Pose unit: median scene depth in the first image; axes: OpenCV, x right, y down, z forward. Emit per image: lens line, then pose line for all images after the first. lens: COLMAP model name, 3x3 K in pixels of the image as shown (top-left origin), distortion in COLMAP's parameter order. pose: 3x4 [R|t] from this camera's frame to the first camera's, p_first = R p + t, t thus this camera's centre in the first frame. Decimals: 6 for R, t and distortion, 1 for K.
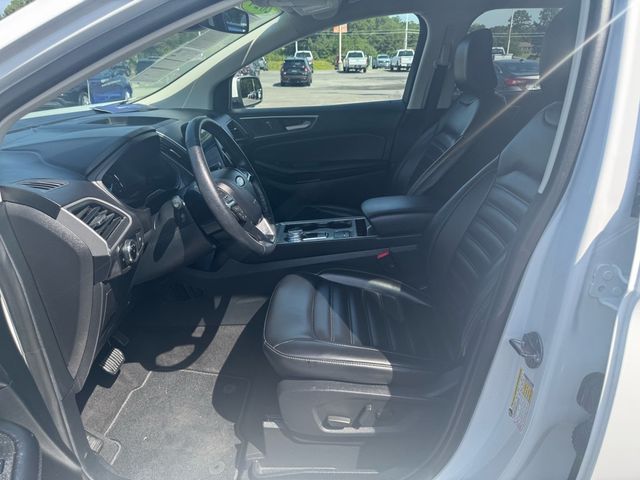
lens RADIAL K [[457.7, 0, 320.0], [0, 457.7, 240.0], [0, 0, 1]] dist [0.024411, -0.022856]
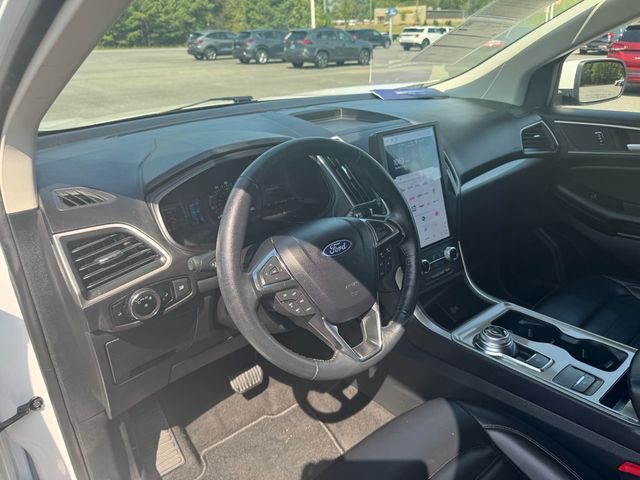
lens RADIAL K [[457.7, 0, 320.0], [0, 457.7, 240.0], [0, 0, 1]] dist [0.024411, -0.022856]
pose [[0.655666, 0.311082, -0.687990, 0.123065], [-0.265941, 0.947940, 0.175174, -0.129478], [0.706666, 0.068109, 0.704262, 0.297829]]
